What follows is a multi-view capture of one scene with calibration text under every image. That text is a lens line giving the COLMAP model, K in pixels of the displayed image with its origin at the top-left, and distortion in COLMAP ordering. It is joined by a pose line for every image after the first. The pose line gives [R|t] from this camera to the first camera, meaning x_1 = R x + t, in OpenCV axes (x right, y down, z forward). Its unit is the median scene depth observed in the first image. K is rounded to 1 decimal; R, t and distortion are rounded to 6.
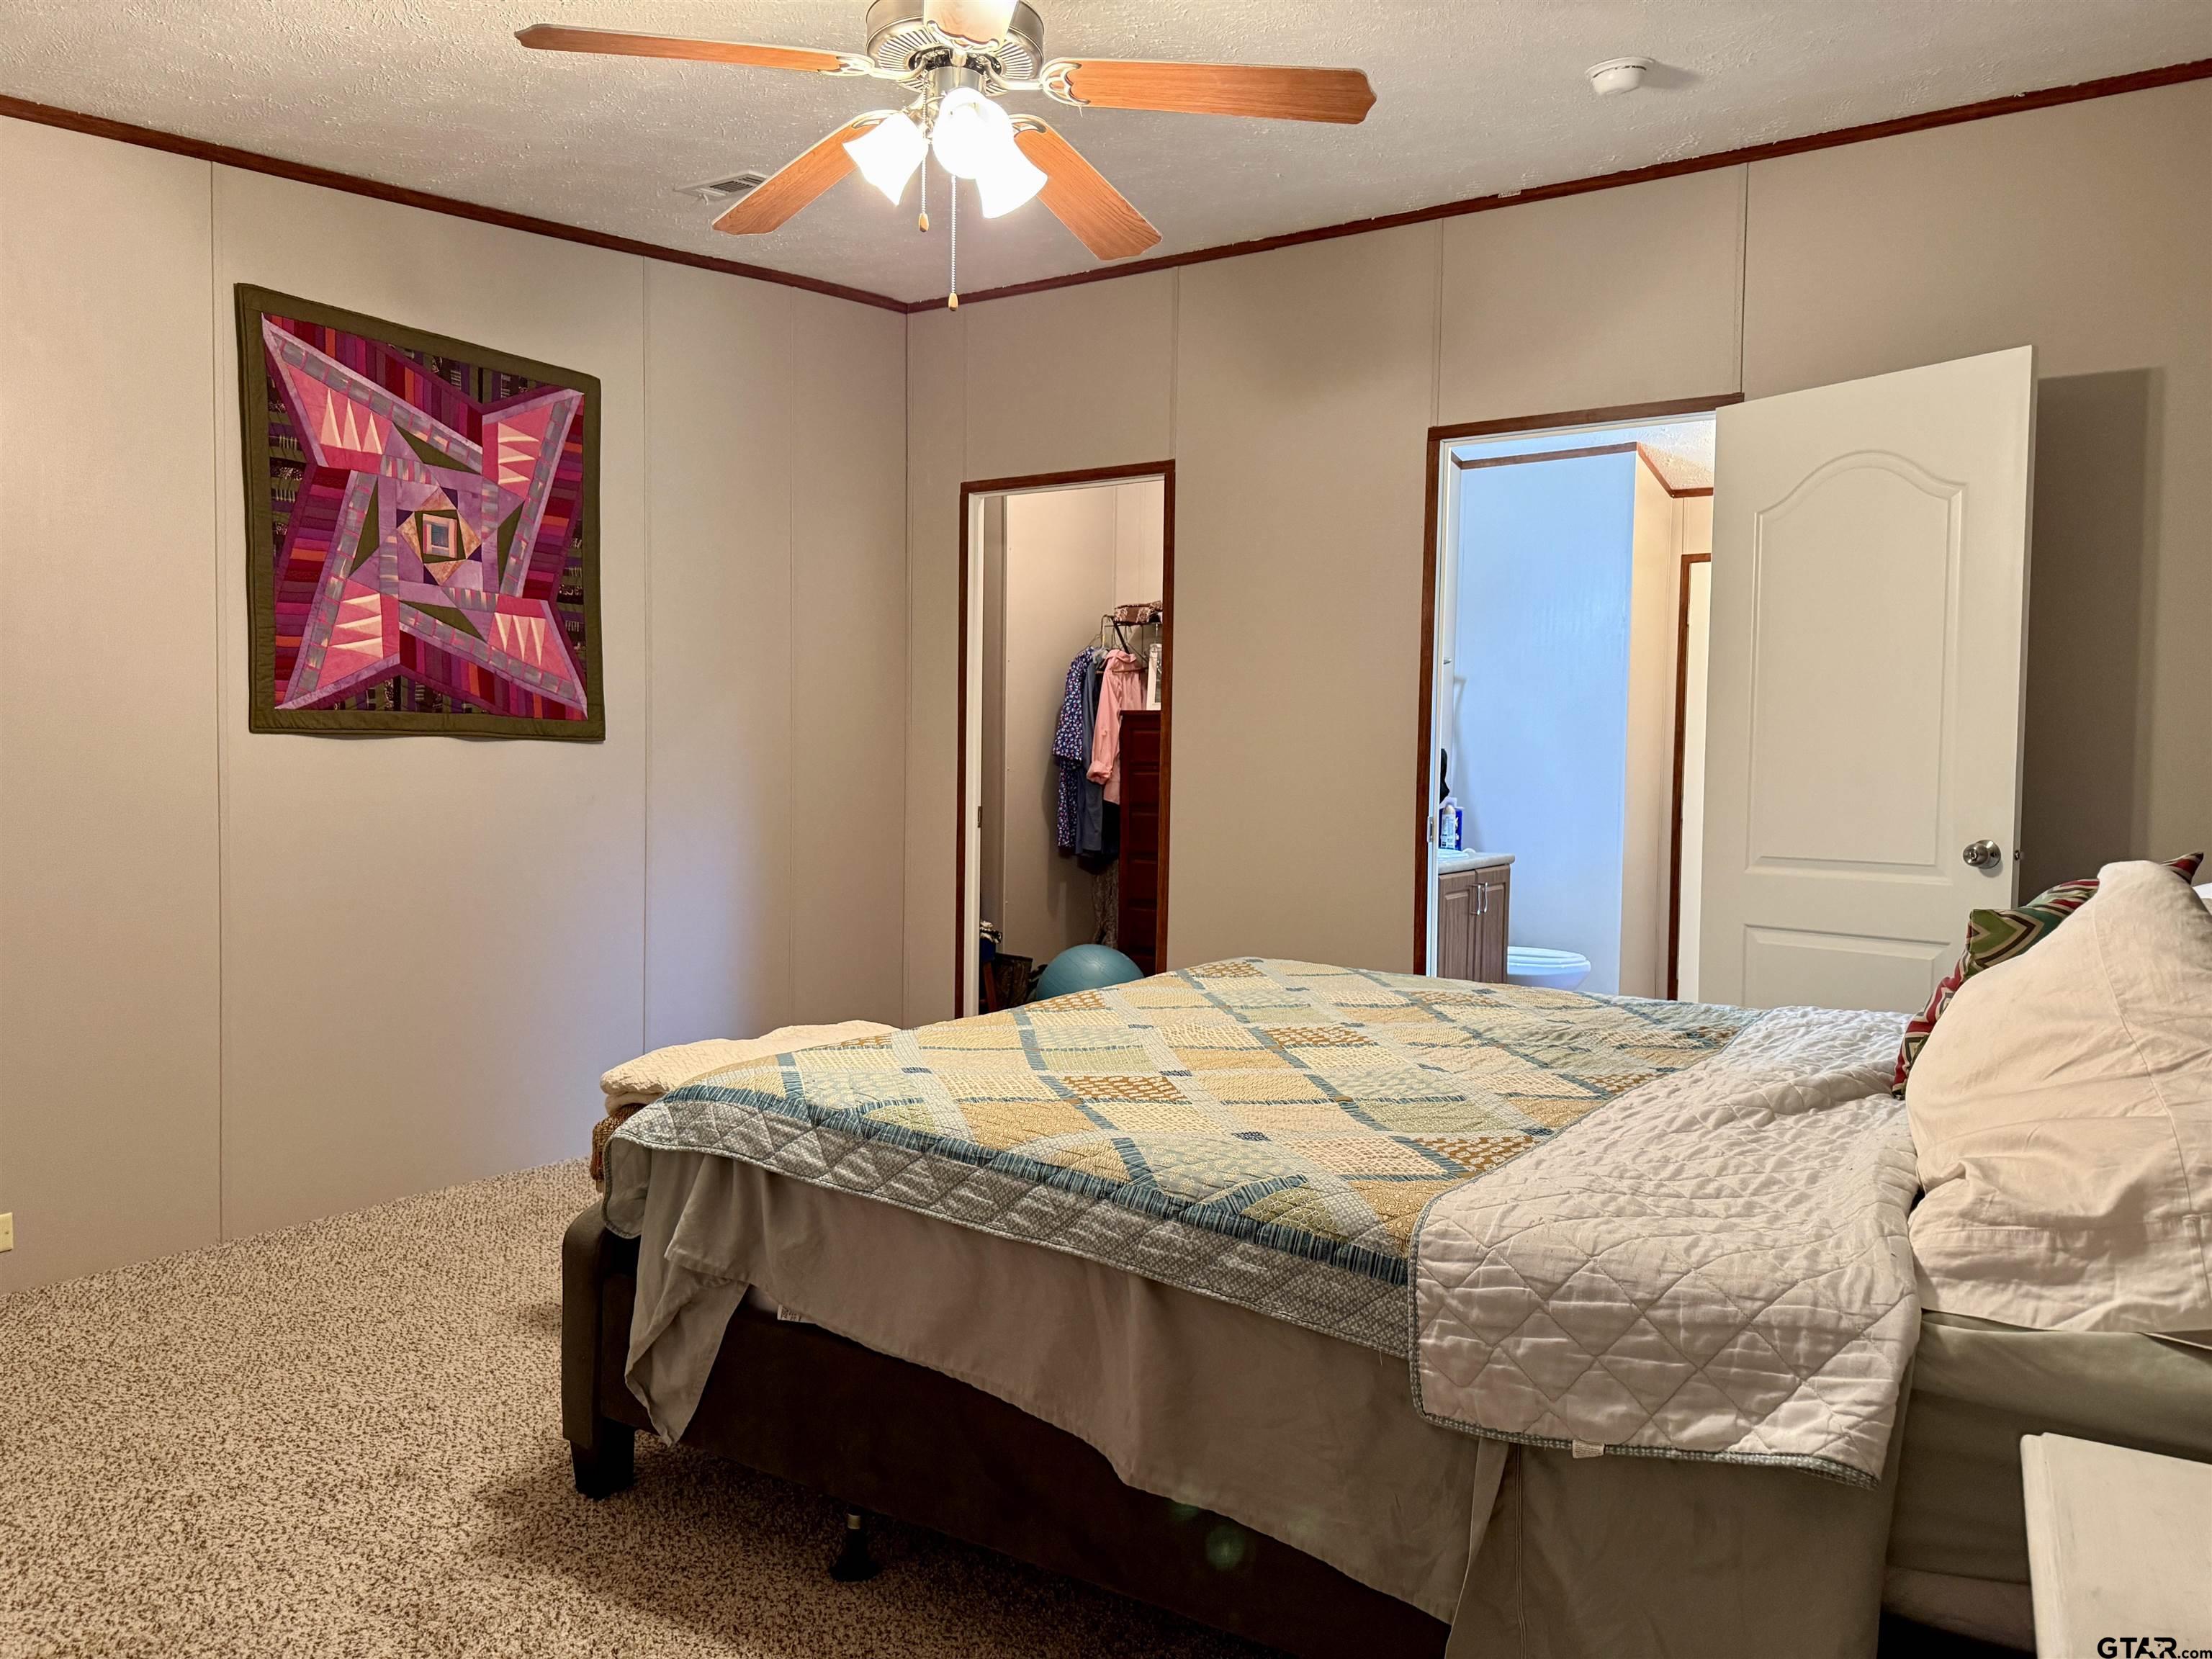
lens RADIAL K [[1558.7, 0, 1127.8], [0, 1558.7, 809.1], [0, 0, 1]] dist [0.045831, -0.046667]
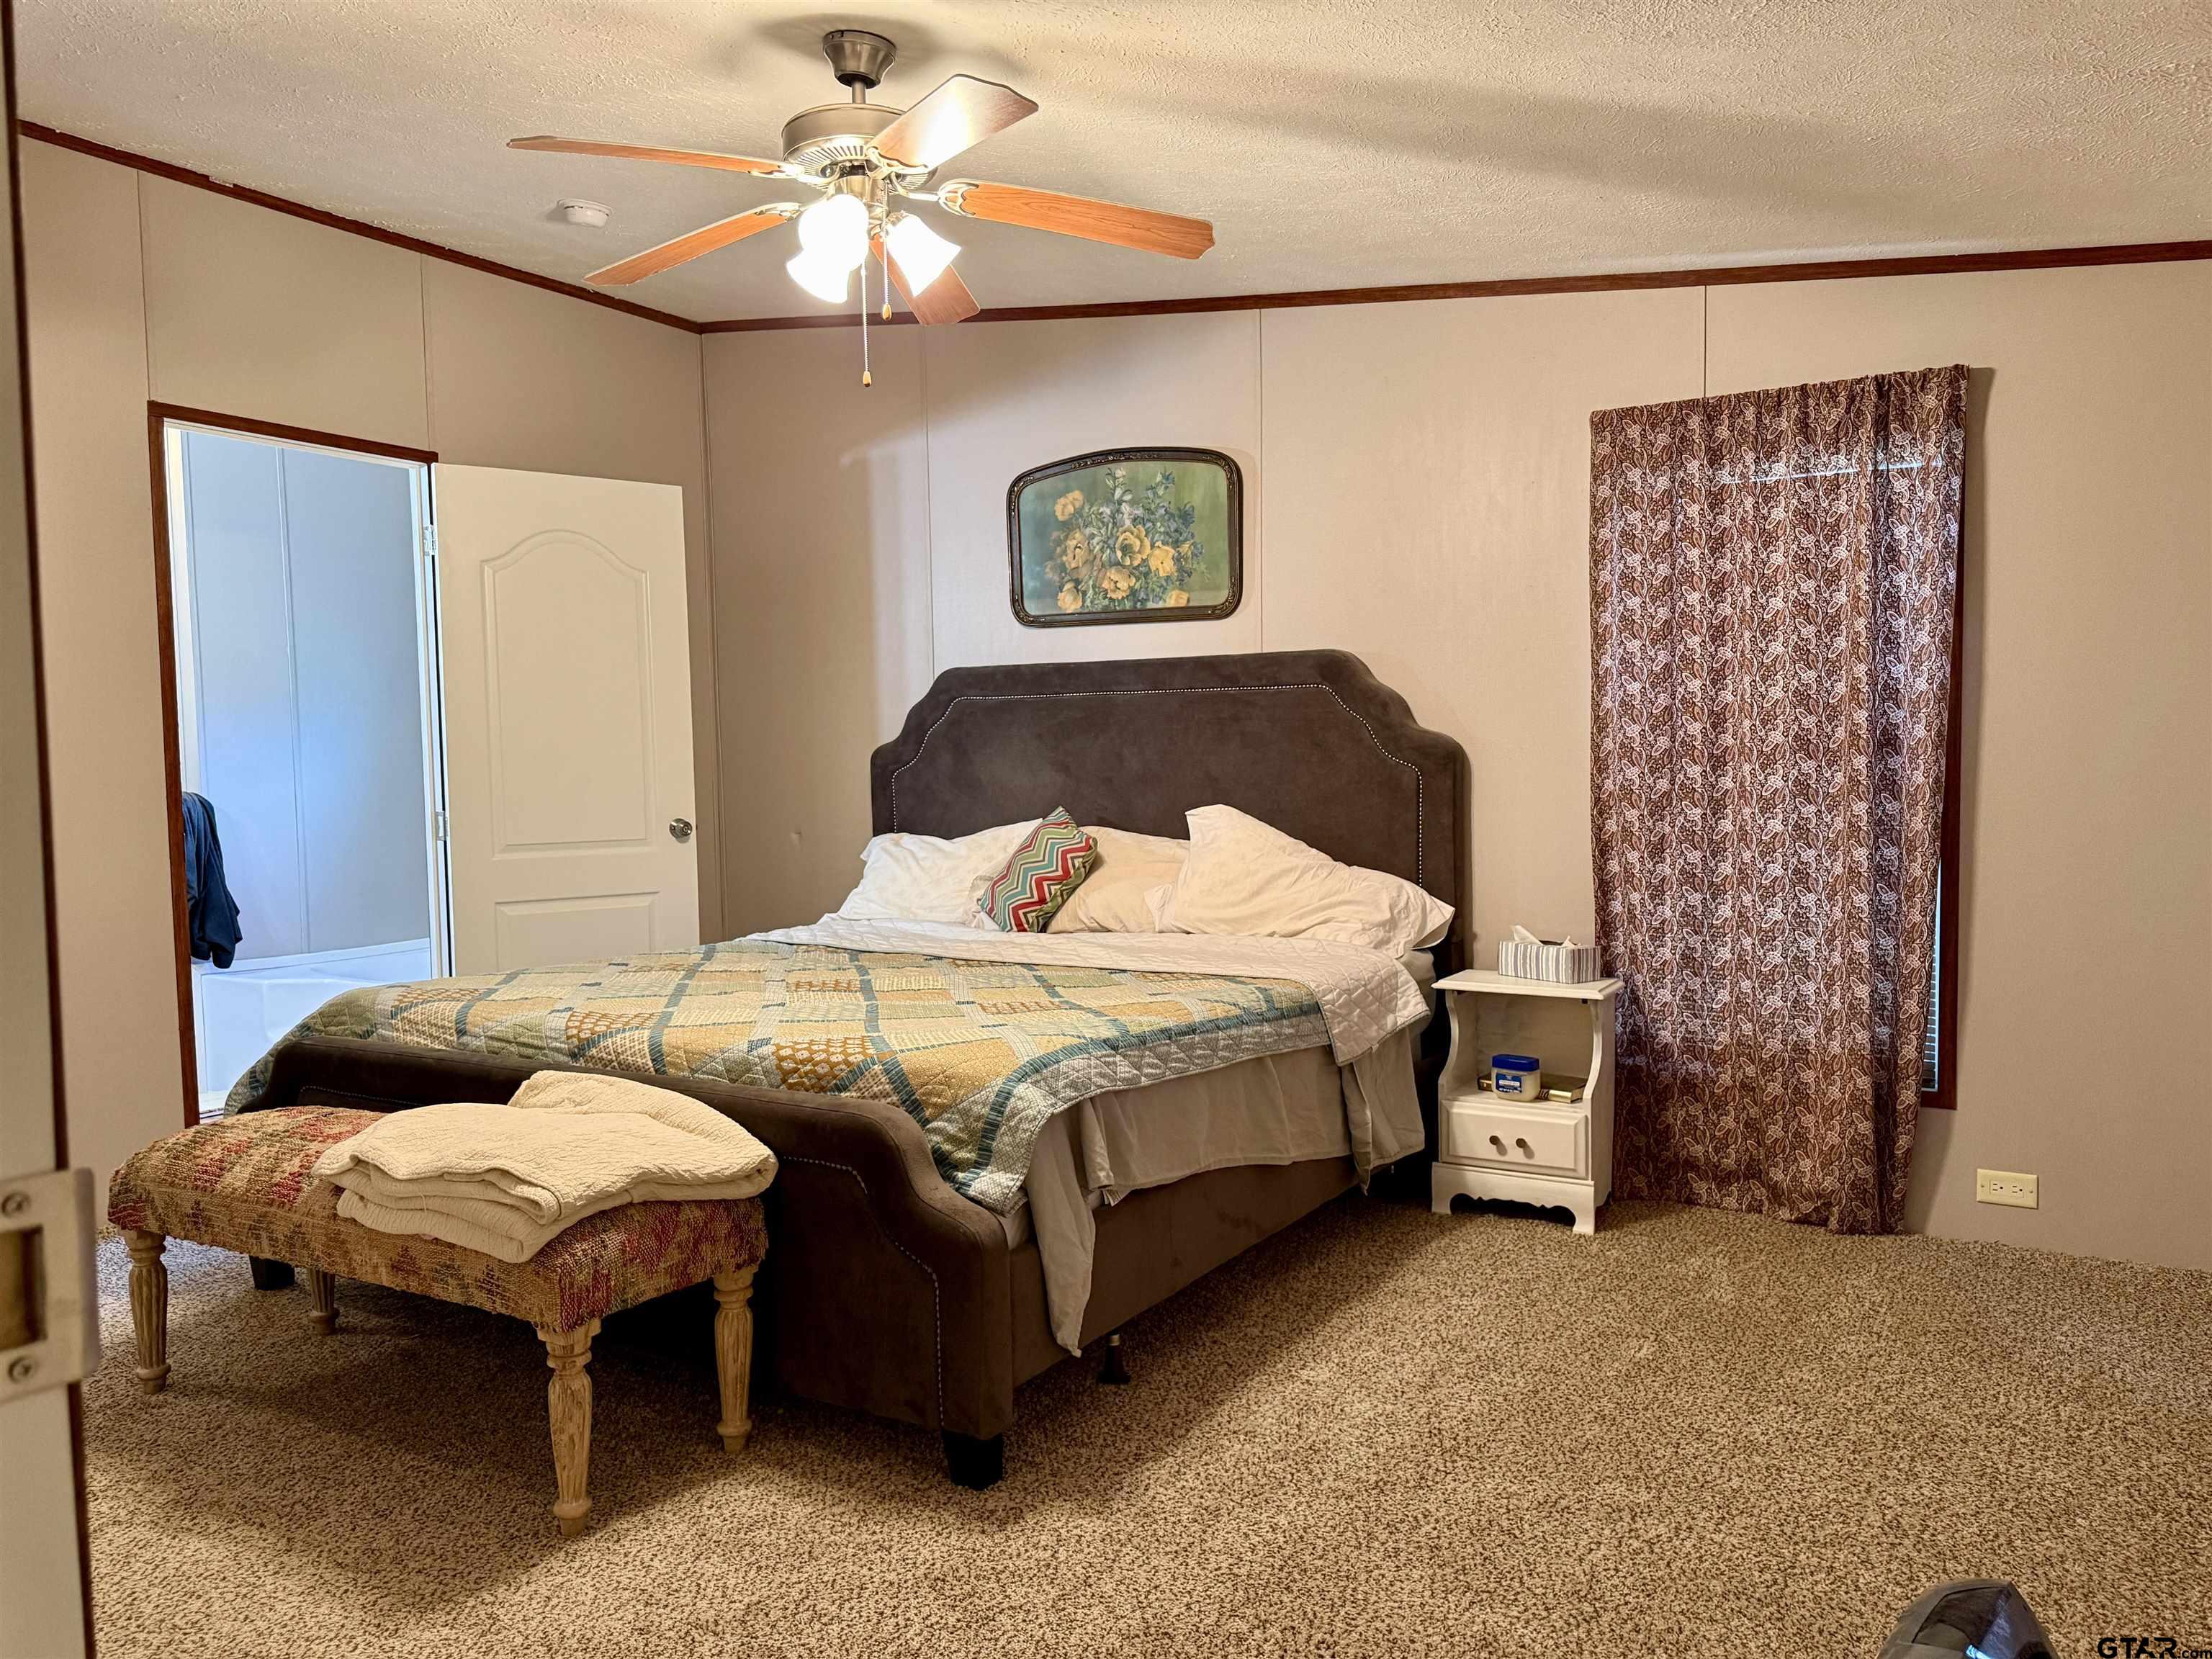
lens RADIAL K [[1558.7, 0, 1090.4], [0, 1558.7, 774.8], [0, 0, 1]] dist [0.045831, -0.046667]
pose [[0.014250, -0.021786, 0.999661, -1.547236], [0.042205, 0.998885, 0.021167, -0.060203], [-0.999007, 0.041889, 0.015154, 1.014707]]
